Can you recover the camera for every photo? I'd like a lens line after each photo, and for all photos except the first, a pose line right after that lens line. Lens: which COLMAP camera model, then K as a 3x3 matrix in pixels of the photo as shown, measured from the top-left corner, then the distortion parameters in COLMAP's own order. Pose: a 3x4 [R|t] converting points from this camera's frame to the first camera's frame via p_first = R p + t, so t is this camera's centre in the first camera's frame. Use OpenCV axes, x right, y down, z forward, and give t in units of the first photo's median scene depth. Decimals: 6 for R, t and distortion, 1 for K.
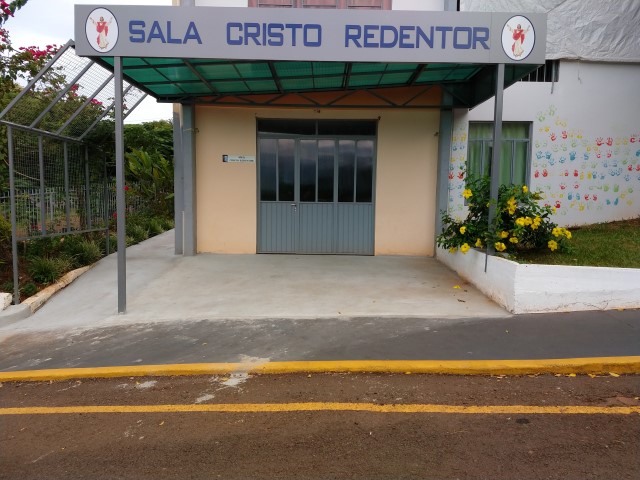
lens RADIAL K [[571.0, 0, 314.4], [0, 571.0, 259.2], [0, 0, 1]] dist [0.149750, -0.296525]
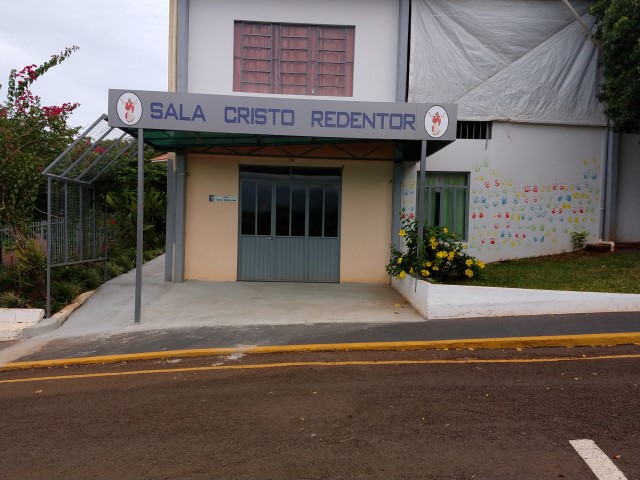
lens RADIAL K [[684.6, 0, 321.9], [0, 684.6, 258.5], [0, 0, 1]] dist [0.074537, 0.000000]
pose [[0.998744, 0.008041, 0.049453, 0.000147], [-0.005167, 0.998304, -0.057978, 0.038629], [-0.049835, 0.057650, 0.997092, -0.589665]]
